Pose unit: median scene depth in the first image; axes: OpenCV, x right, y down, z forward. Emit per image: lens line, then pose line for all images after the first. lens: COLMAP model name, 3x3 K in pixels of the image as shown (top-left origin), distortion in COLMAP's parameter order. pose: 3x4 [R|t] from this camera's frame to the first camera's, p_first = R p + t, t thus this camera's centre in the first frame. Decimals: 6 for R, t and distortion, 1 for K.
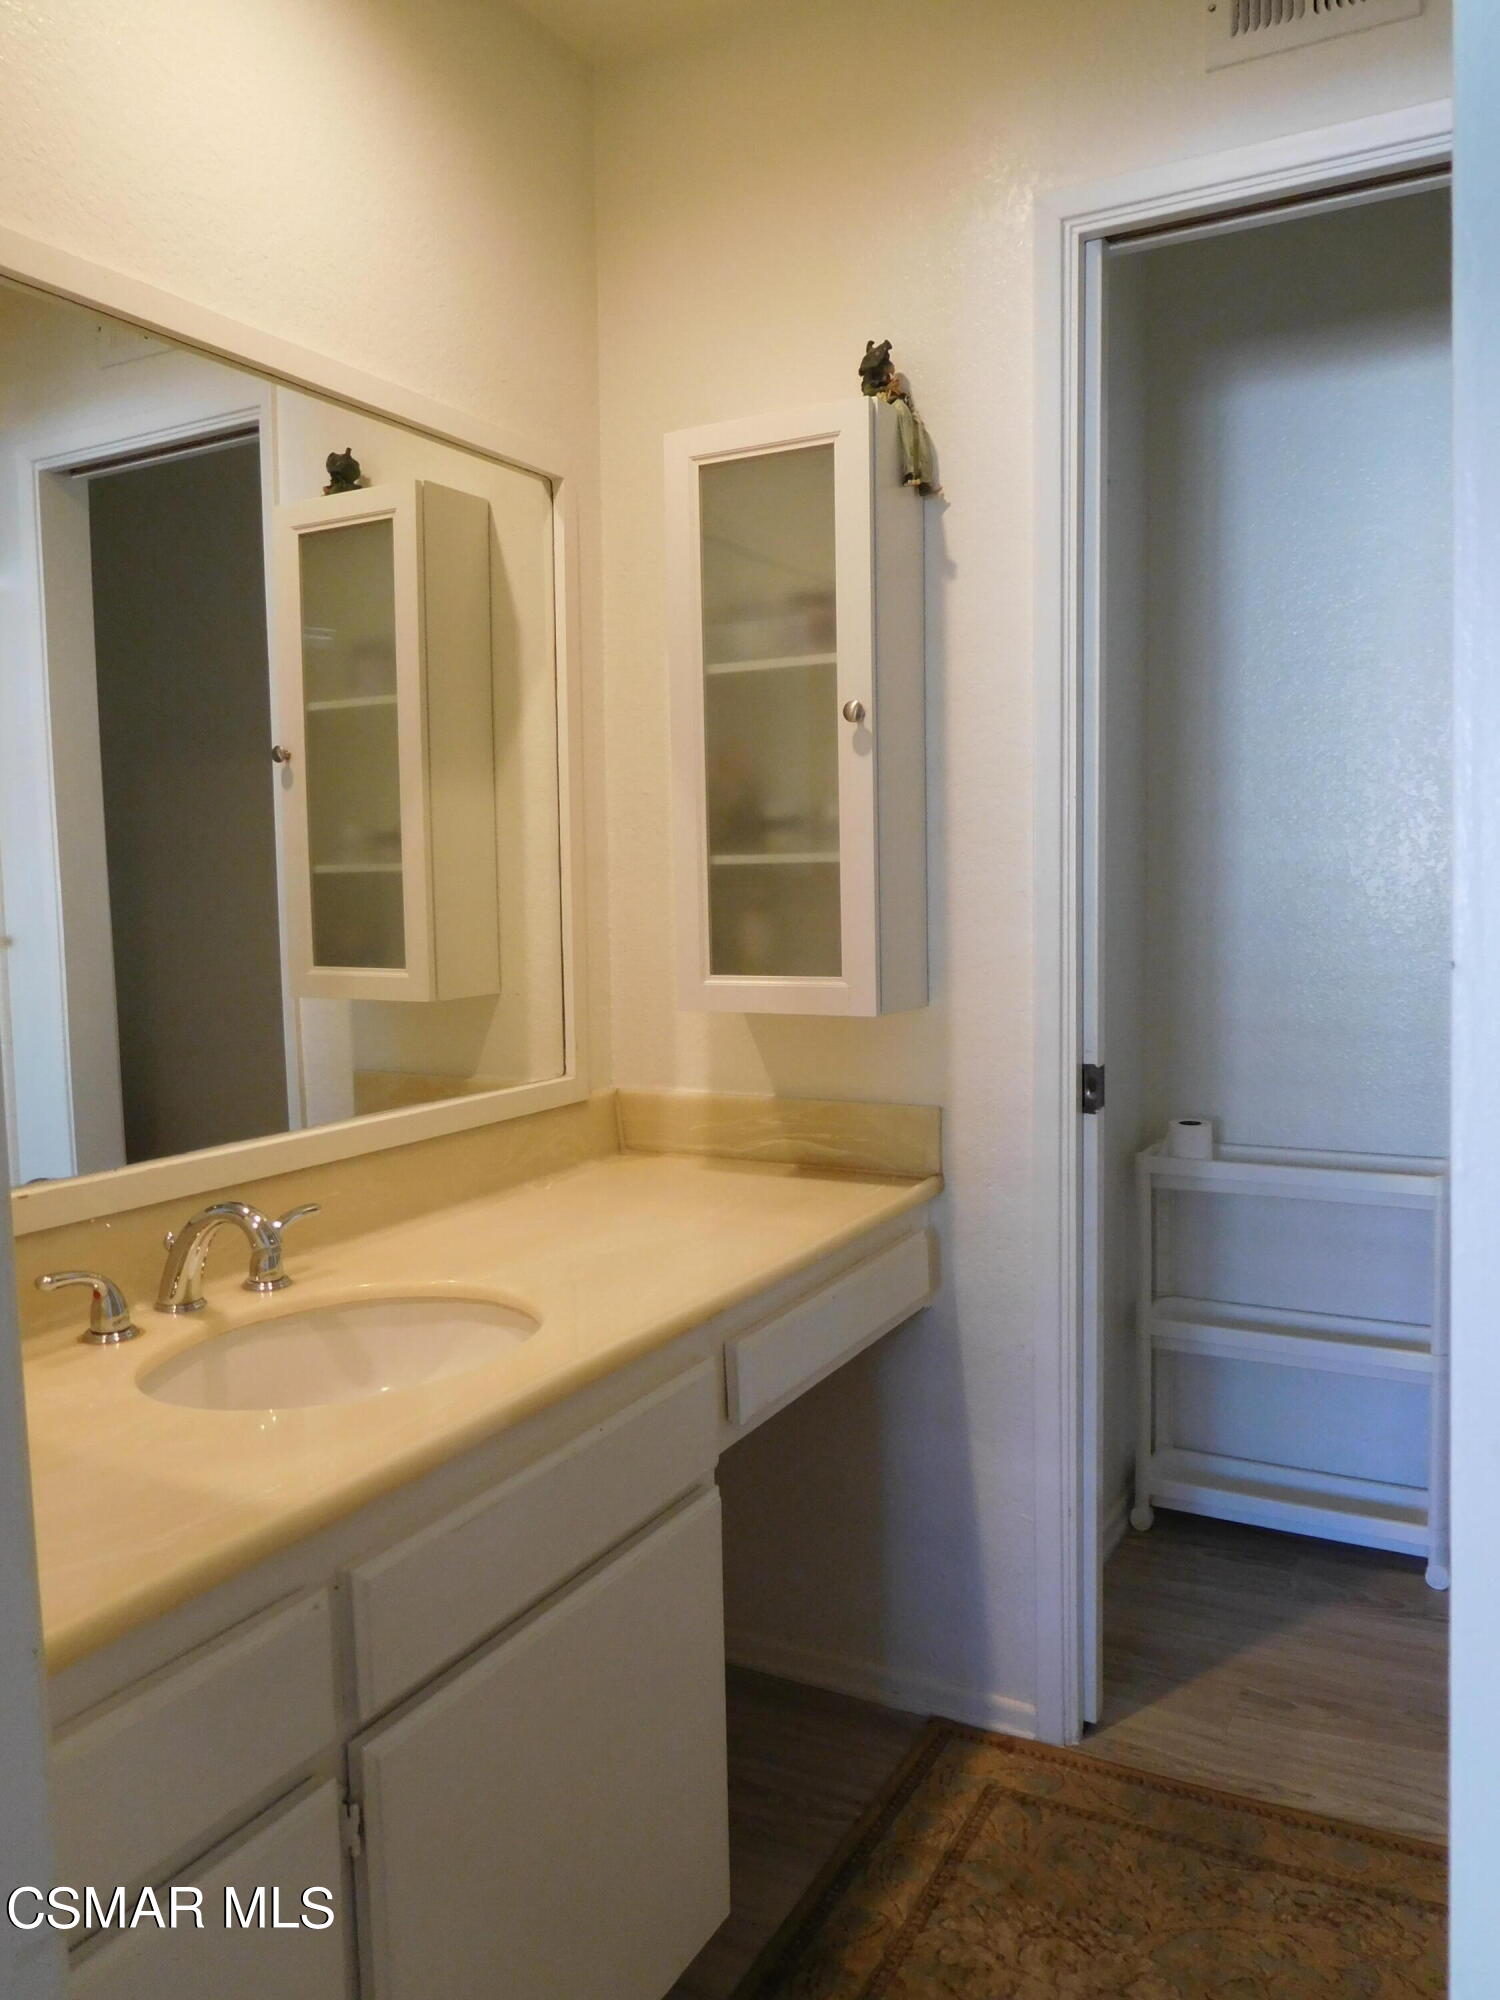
lens RADIAL K [[1478.2, 0, 753.1], [0, 1478.2, 996.3], [0, 0, 1]] dist [-0.019703, 0.004142]
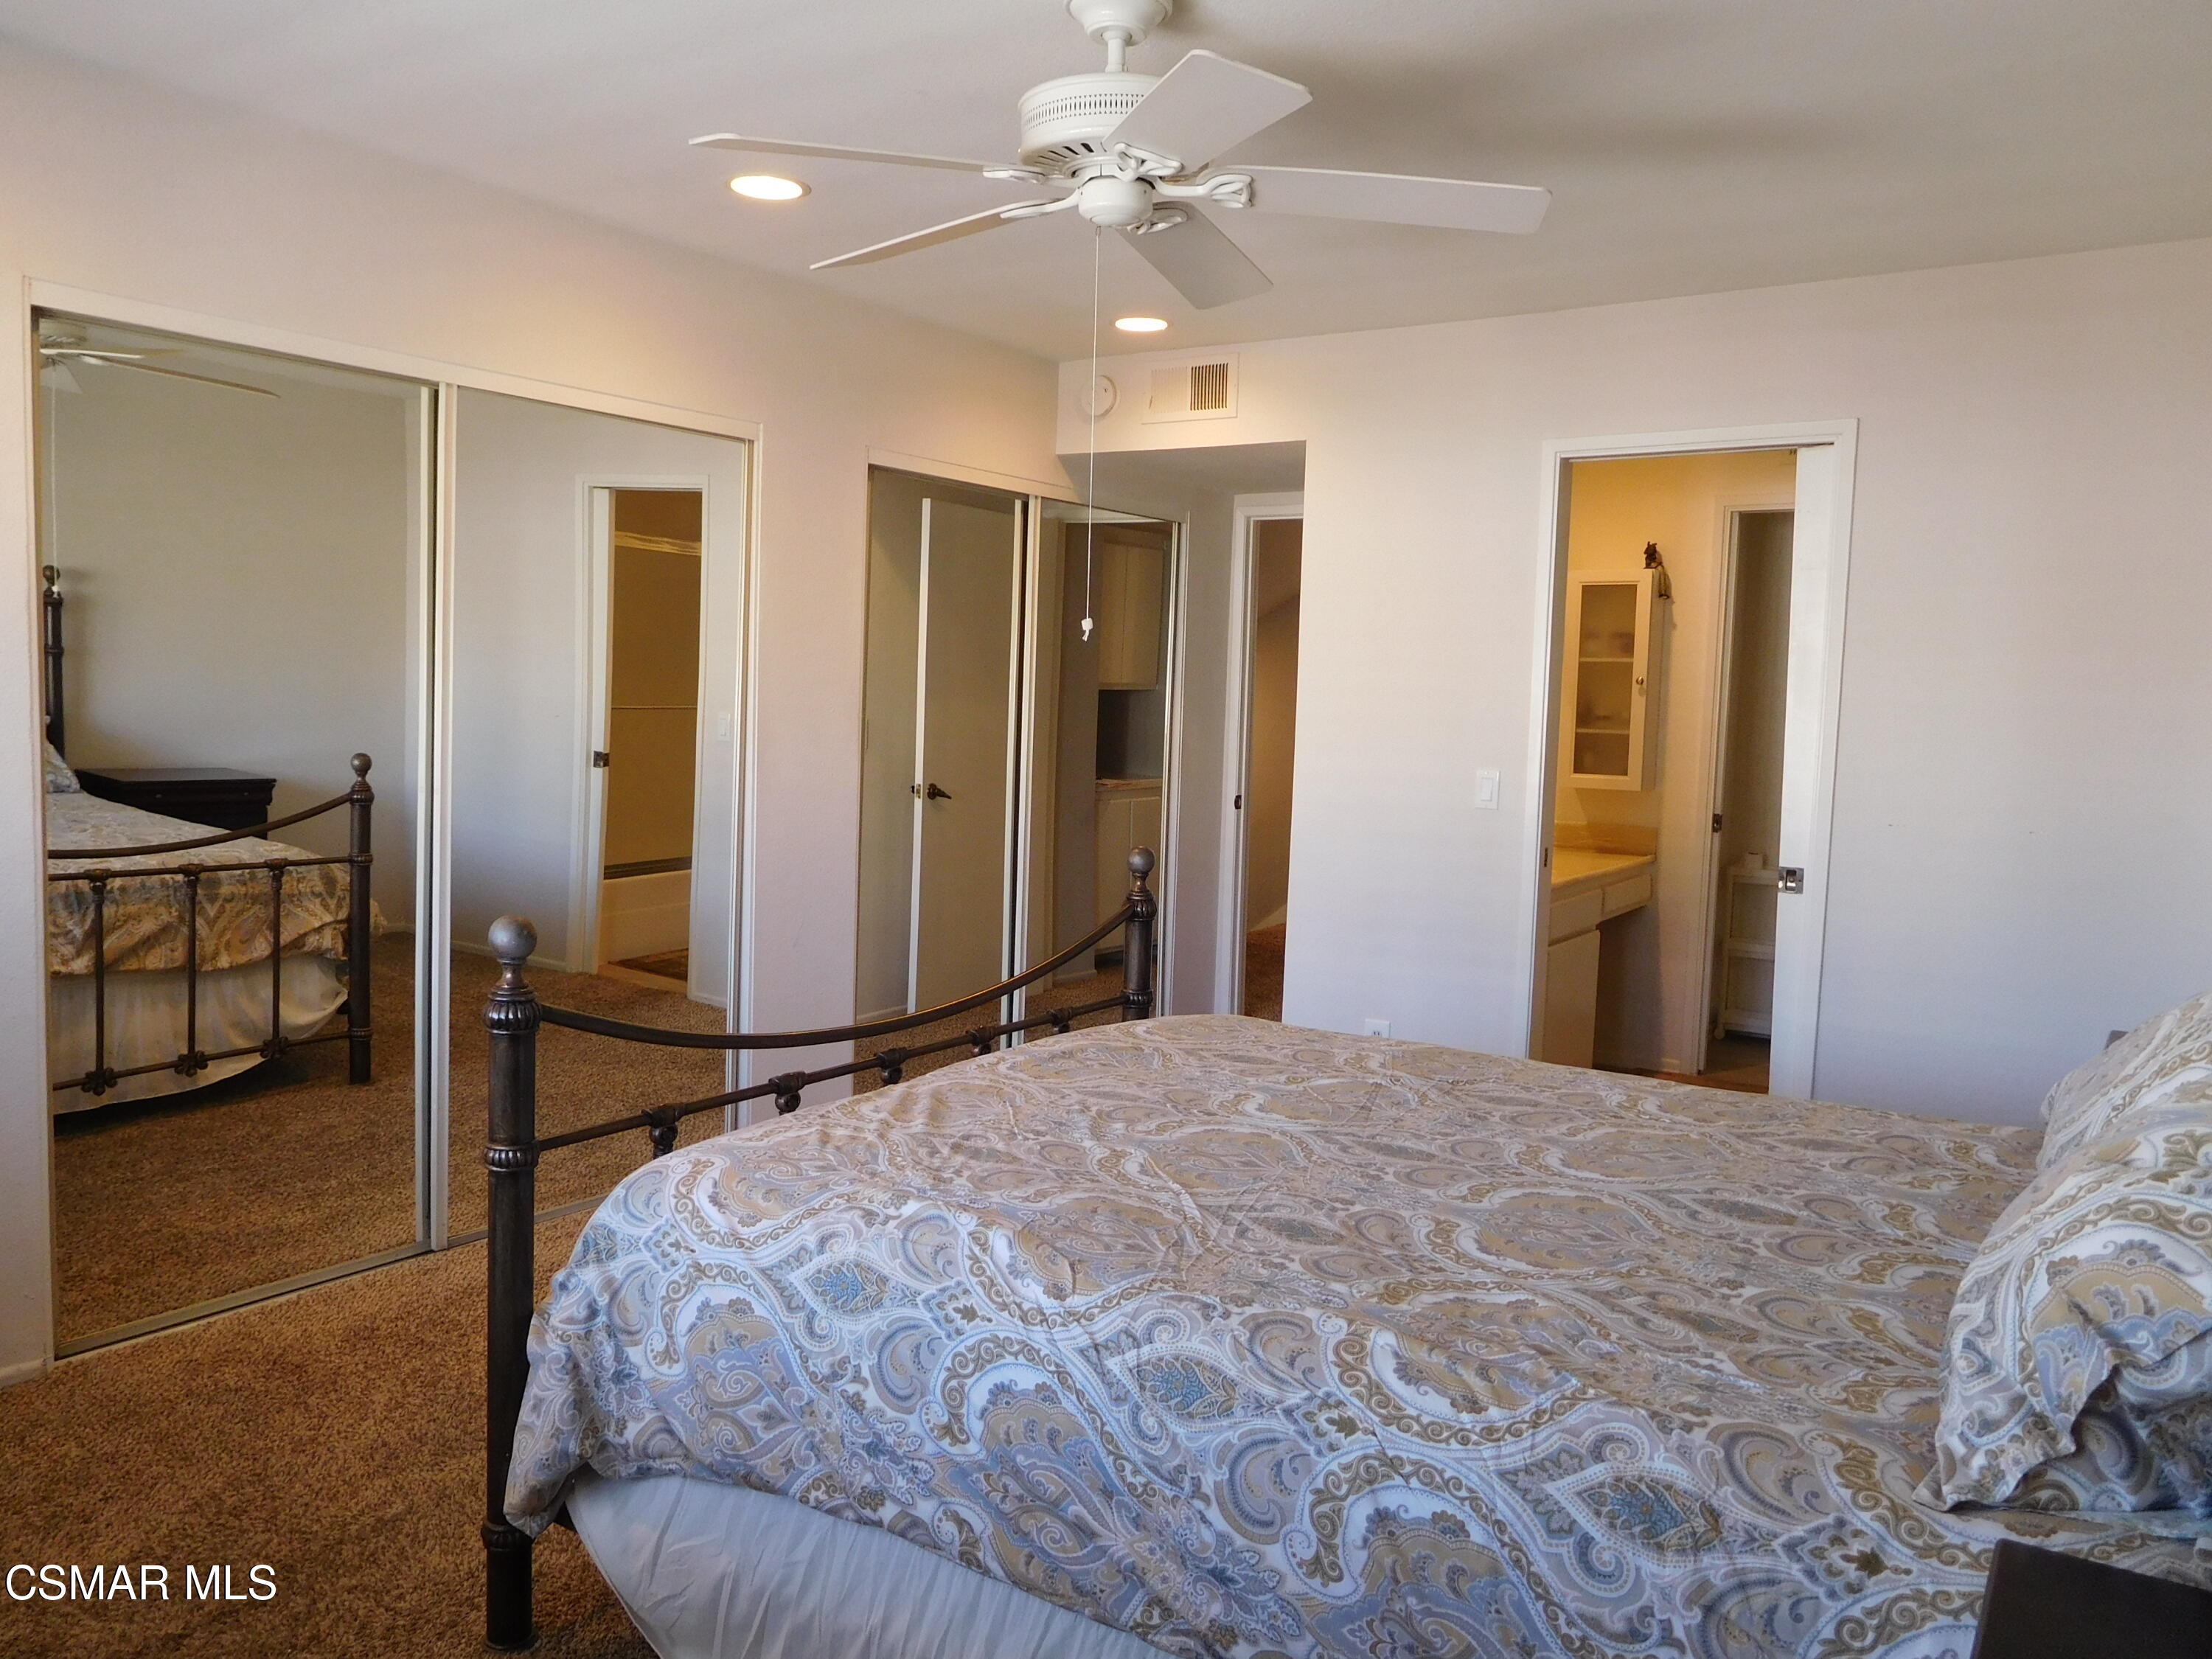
lens RADIAL K [[1634.9, 0, 1103.9], [0, 1634.9, 829.2], [0, 0, 1]] dist [-0.019703, 0.004142]
pose [[0.994478, 0.056466, -0.088461, -0.617034], [-0.056283, 0.998404, 0.004565, 0.123052], [0.088578, 0.000439, 0.996069, -2.051311]]
